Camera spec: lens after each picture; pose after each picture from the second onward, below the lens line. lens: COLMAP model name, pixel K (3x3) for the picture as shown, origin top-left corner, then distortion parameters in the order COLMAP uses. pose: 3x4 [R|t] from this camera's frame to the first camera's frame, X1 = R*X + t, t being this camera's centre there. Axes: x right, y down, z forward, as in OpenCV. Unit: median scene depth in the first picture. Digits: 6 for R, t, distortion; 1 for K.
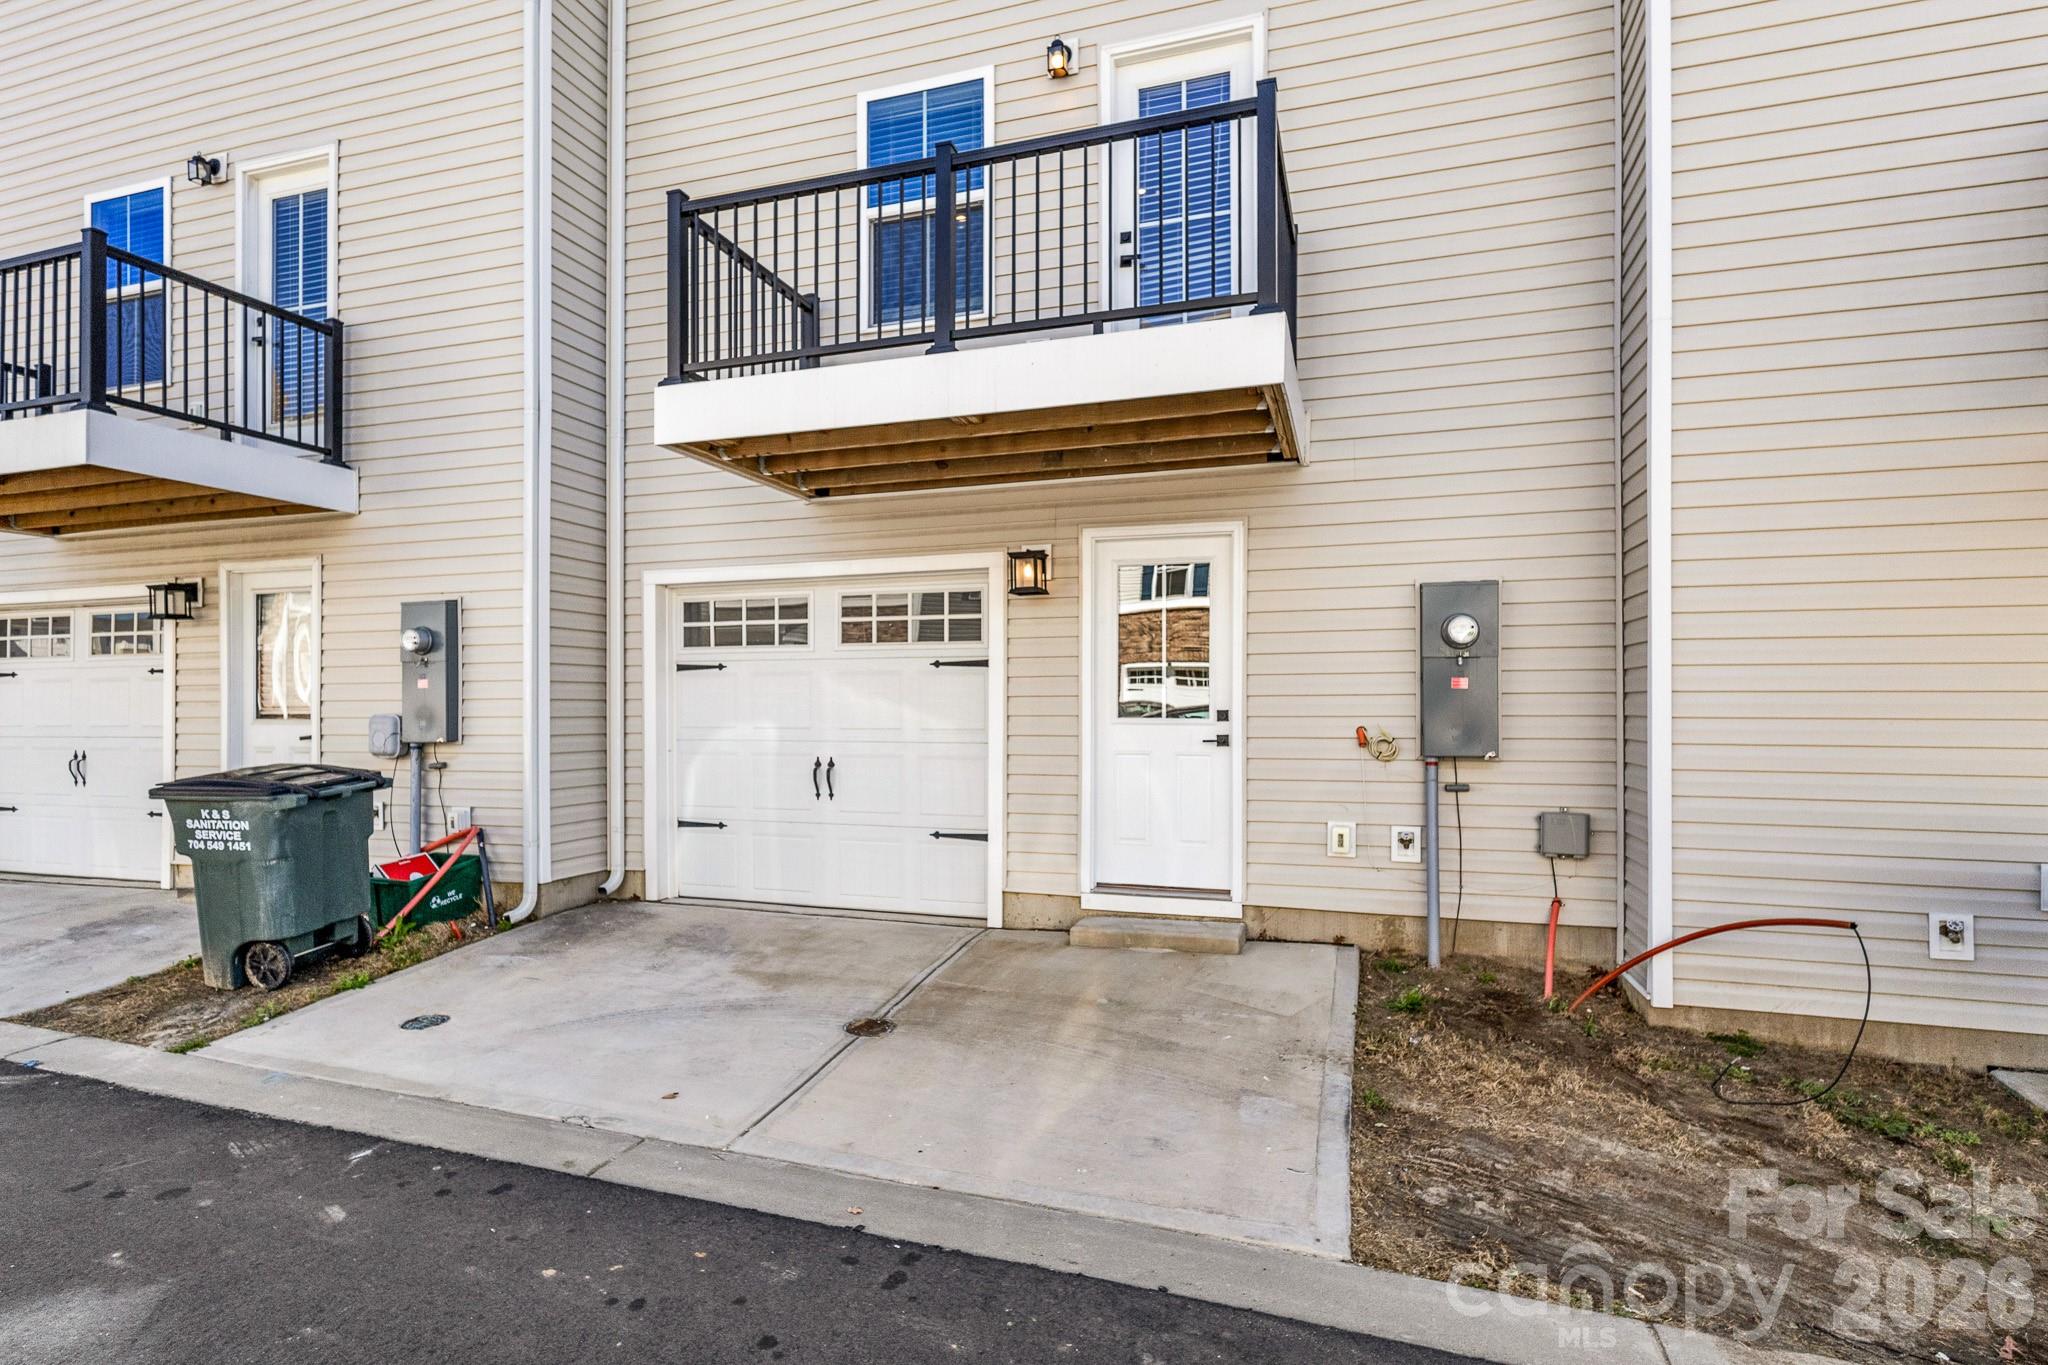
lens RADIAL K [[1015.8, 0, 1022.8], [0, 1015.8, 704.4], [0, 0, 1]] dist [0.001955, -0.000479]
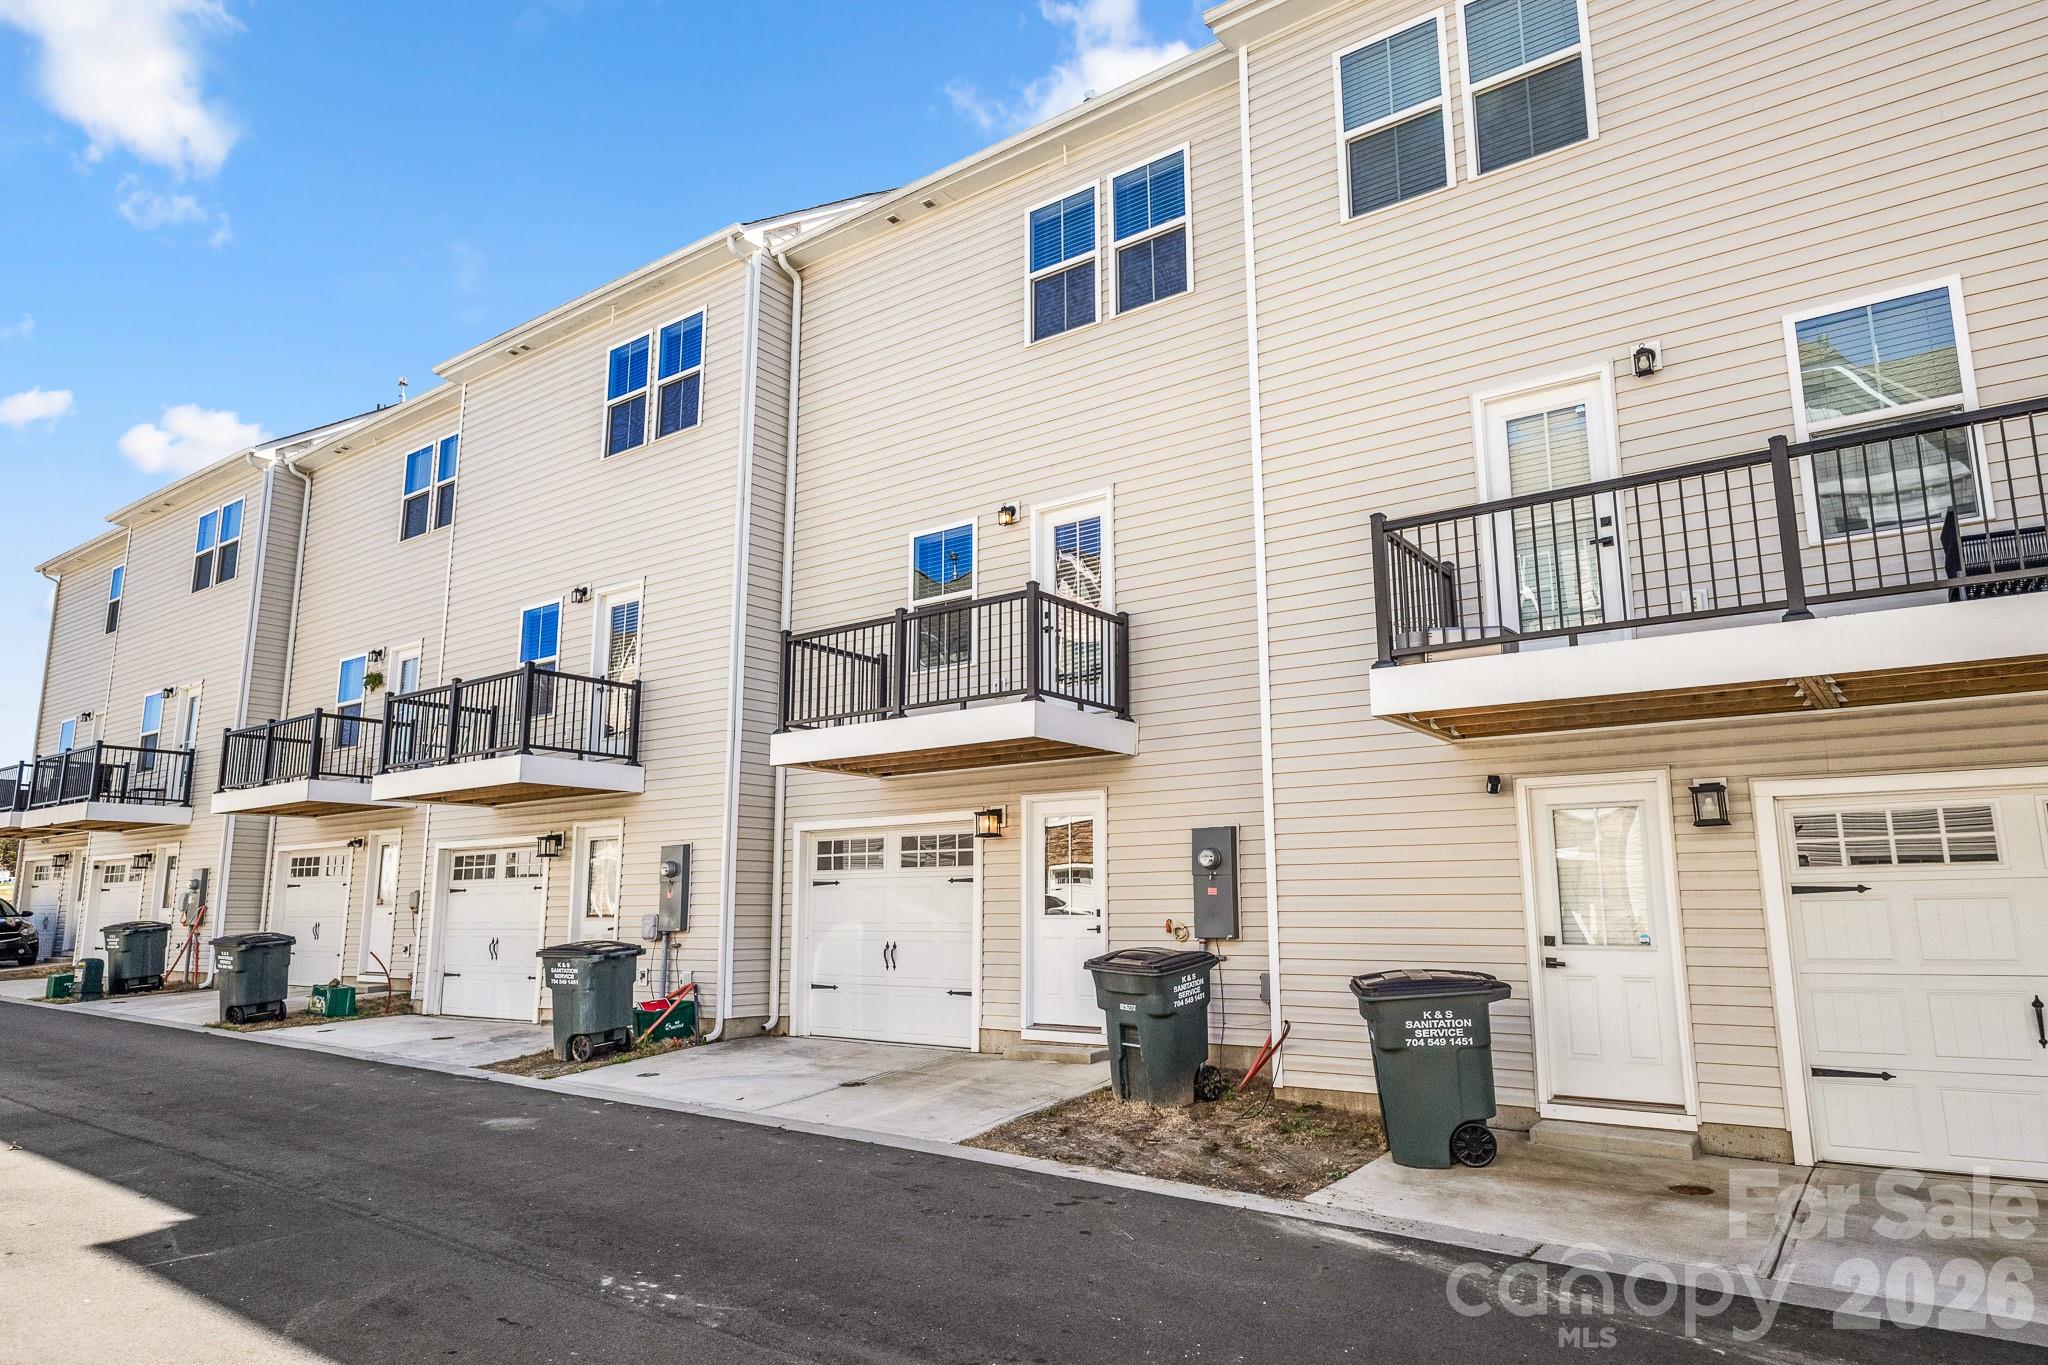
lens RADIAL K [[1289.1, 0, 1024.0], [0, 1289.1, 682.5], [0, 0, 1]] dist [-0.025591, 0.000763]
pose [[0.945478, -0.059874, -0.320136, 0.679211], [0.002261, 0.984139, -0.177383, 0.012165], [0.325679, 0.166987, 0.930617, -0.862744]]
